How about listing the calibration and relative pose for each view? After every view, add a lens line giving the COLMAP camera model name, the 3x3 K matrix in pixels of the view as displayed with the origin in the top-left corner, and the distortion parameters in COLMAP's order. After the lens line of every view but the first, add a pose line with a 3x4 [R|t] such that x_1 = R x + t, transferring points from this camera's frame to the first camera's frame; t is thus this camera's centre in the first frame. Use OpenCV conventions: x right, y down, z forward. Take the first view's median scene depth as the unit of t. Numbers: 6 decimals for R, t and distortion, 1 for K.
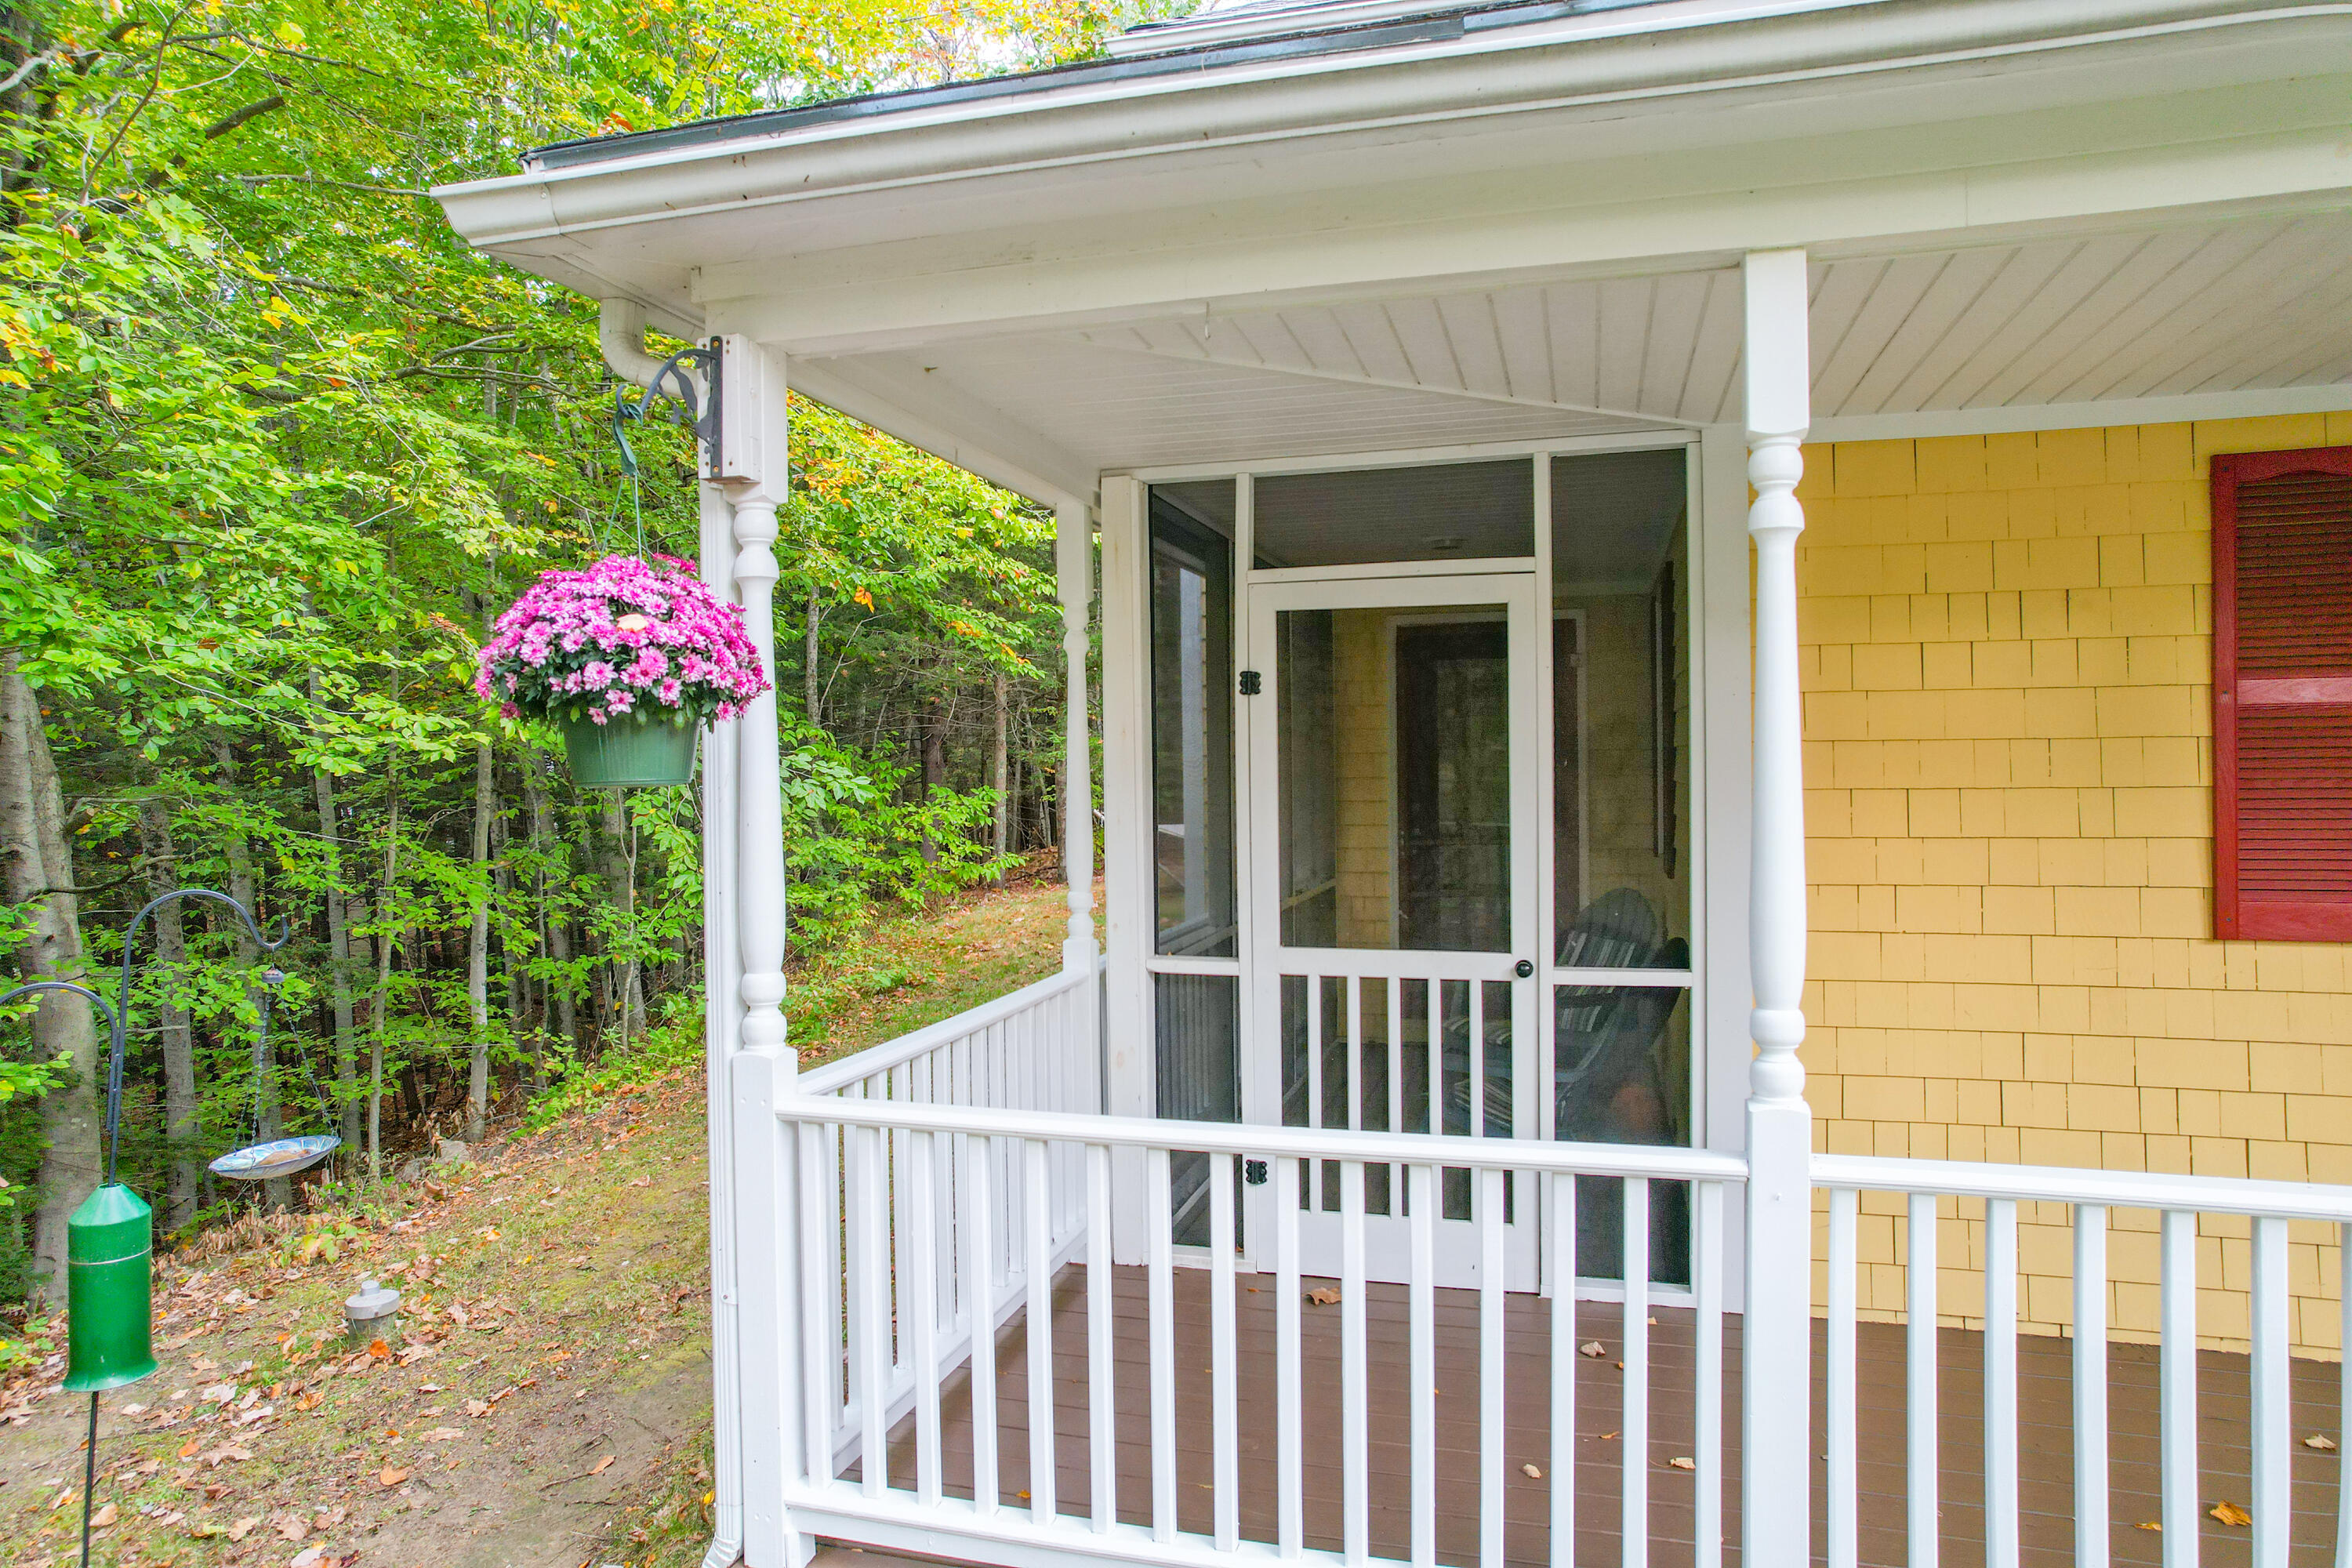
lens RADIAL K [[1498.6, 0, 1166.2], [0, 1498.6, 775.6], [0, 0, 1]] dist [-0.071871, 0.063762]
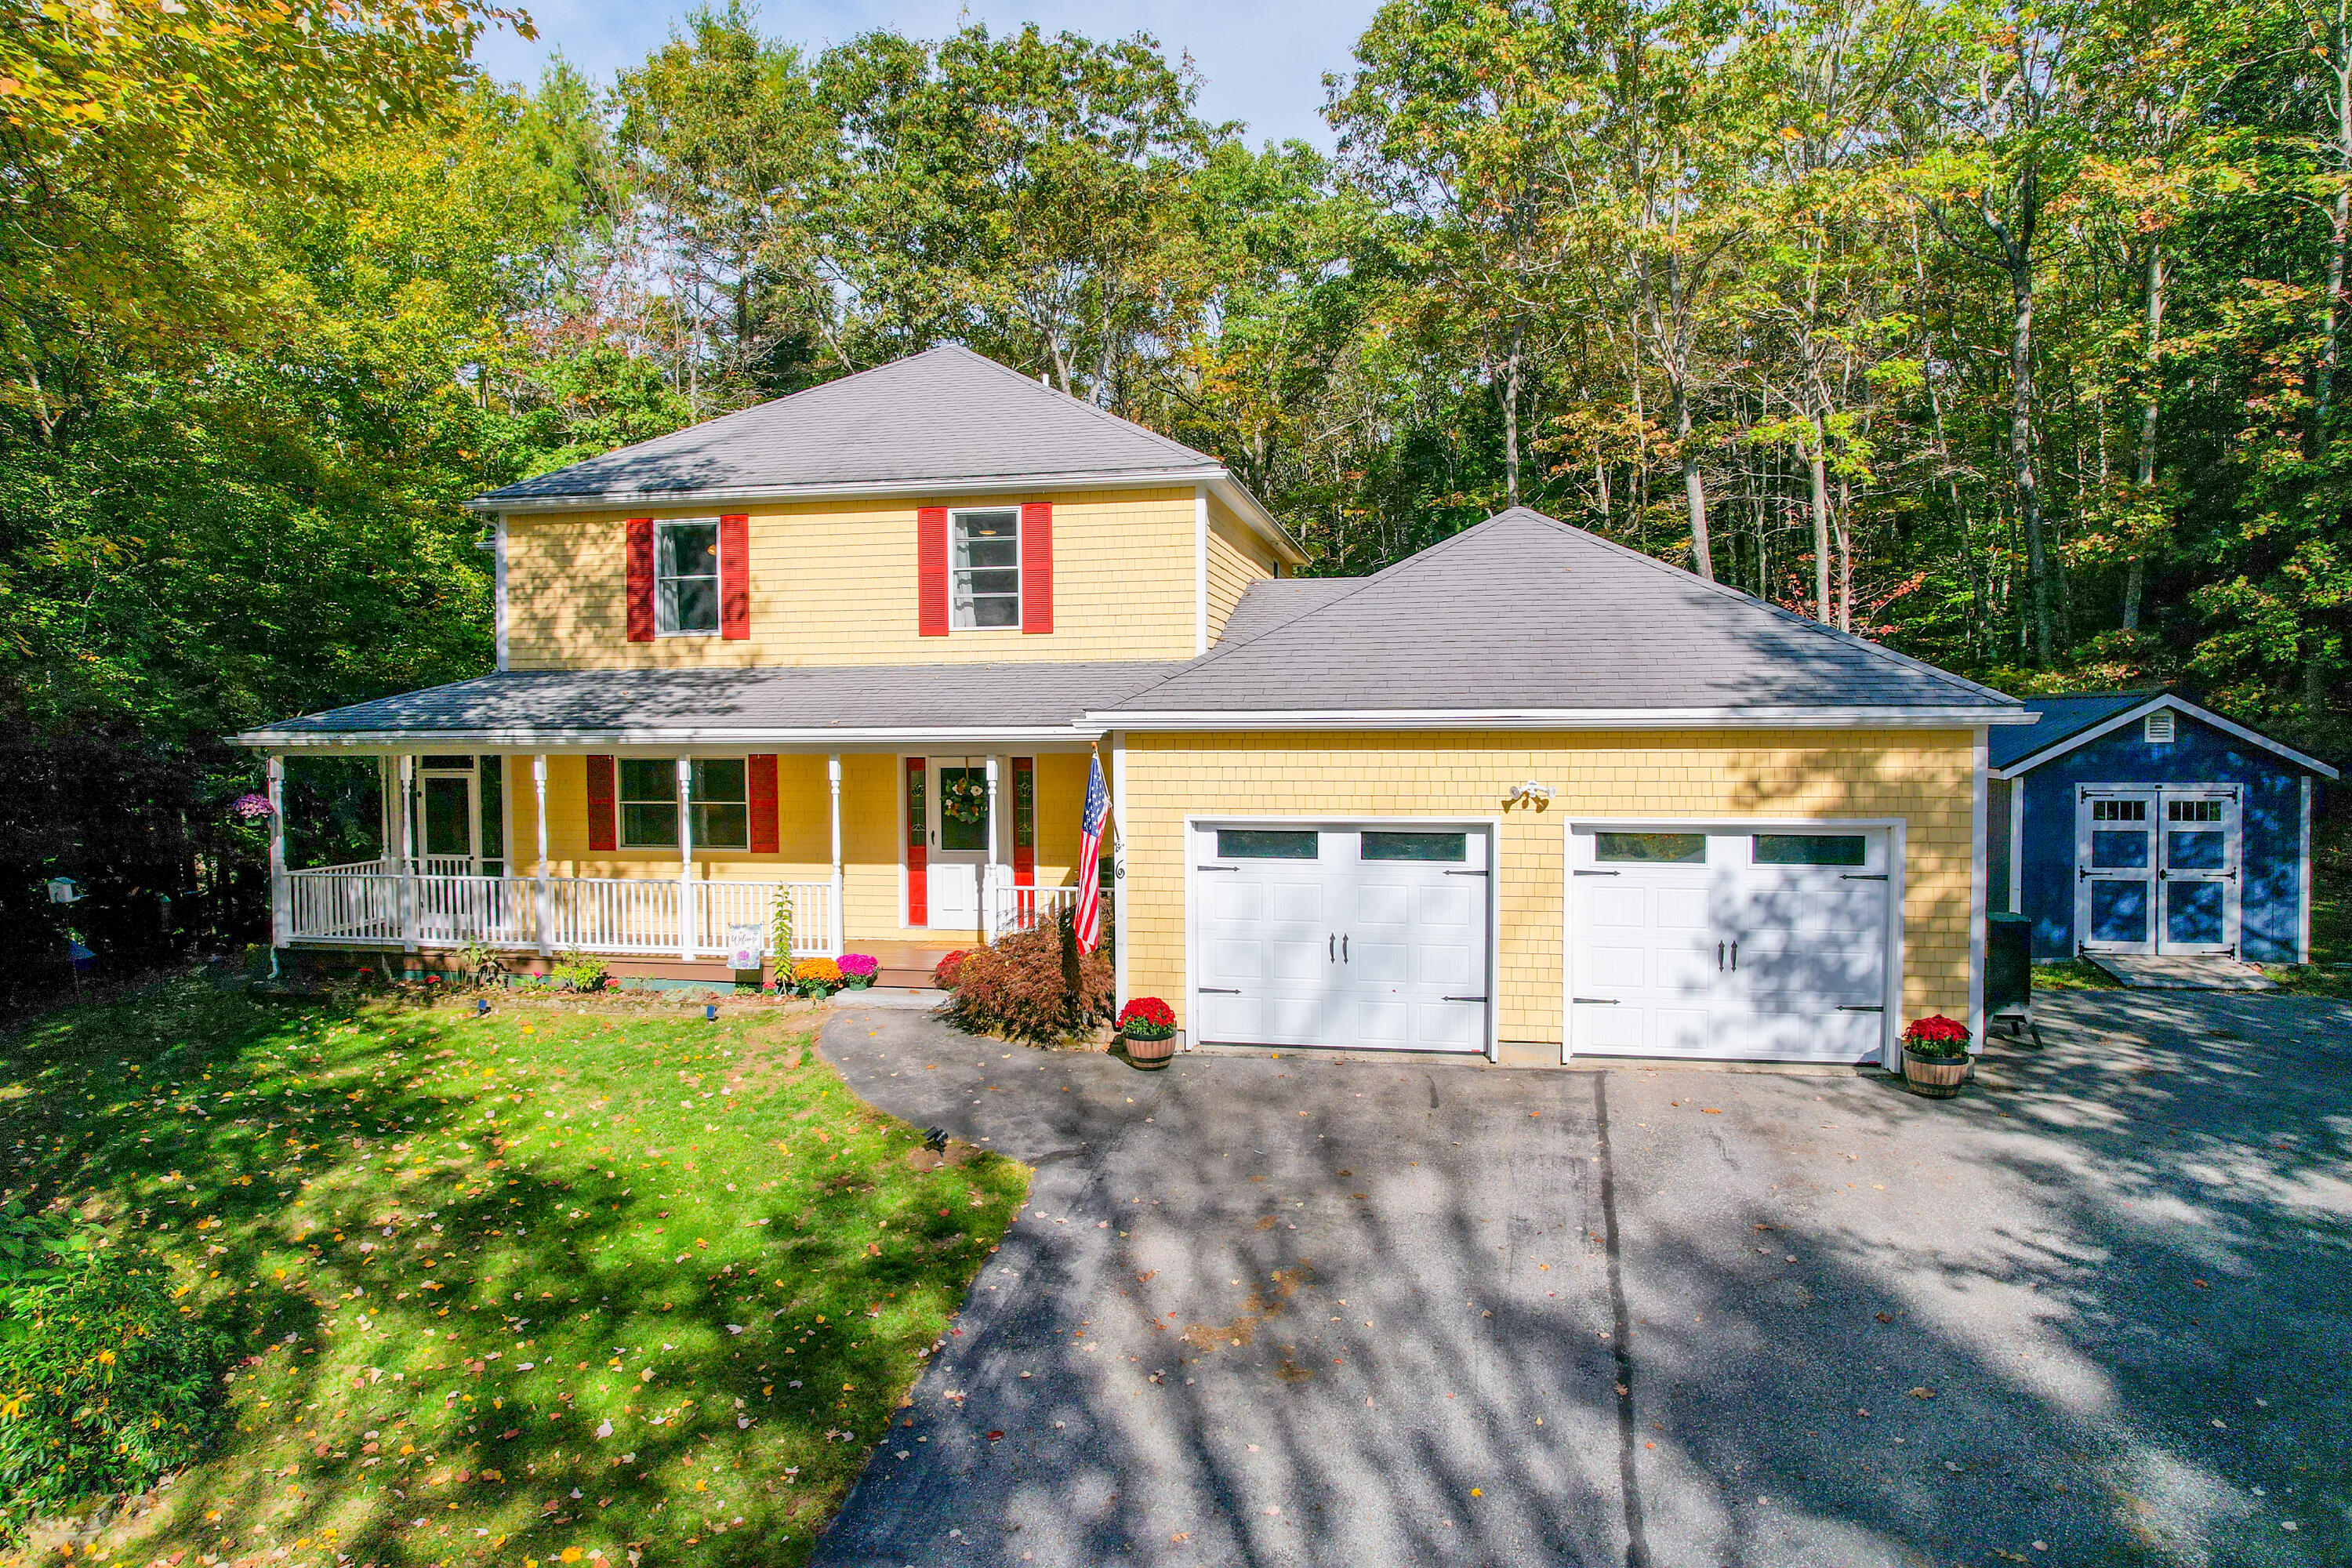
lens RADIAL K [[1498.6, 0, 1166.2], [0, 1498.6, 775.6], [0, 0, 1]] dist [-0.071871, 0.063762]
pose [[0.995761, -0.001005, 0.091969, 1.958316], [-0.001551, 0.999615, 0.027712, -0.256336], [-0.091961, -0.027737, 0.995376, -3.748202]]
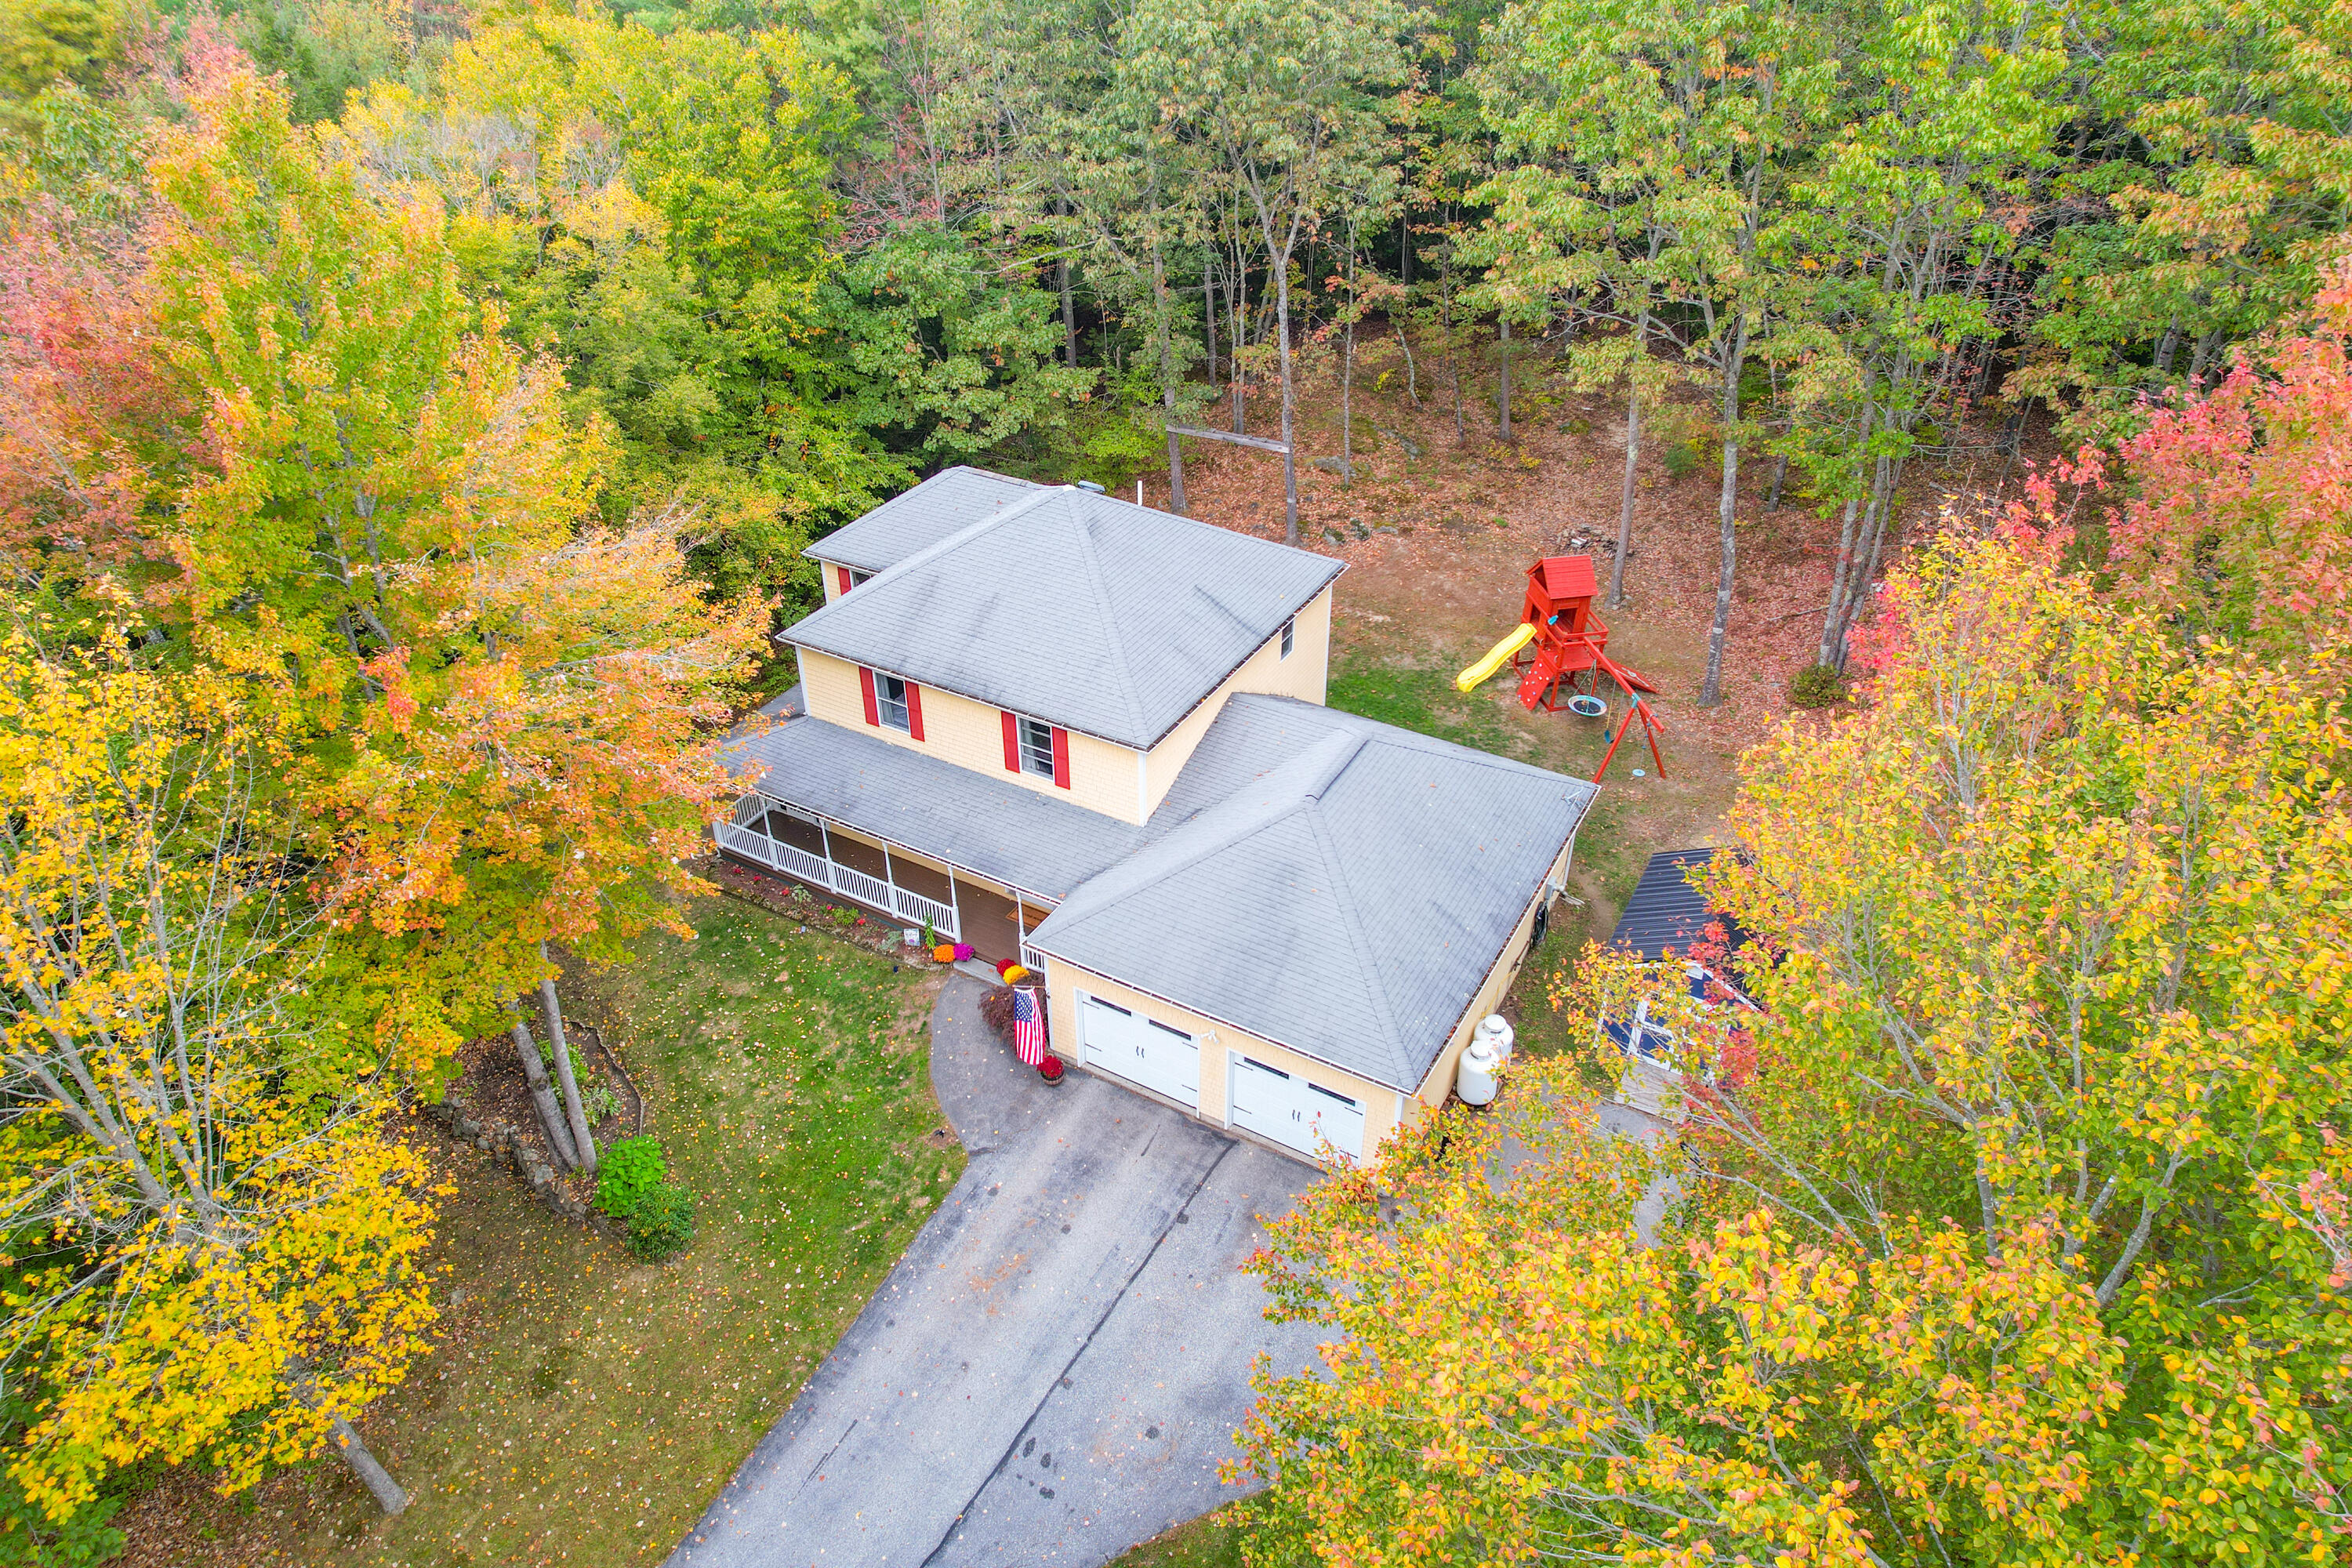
lens RADIAL K [[1498.6, 0, 1166.2], [0, 1498.6, 775.6], [0, 0, 1]] dist [-0.071871, 0.063762]
pose [[0.973511, 0.137020, -0.183036, 3.873817], [-0.013474, 0.833528, 0.552313, -4.782896], [0.228244, -0.535216, 0.813295, -5.537484]]
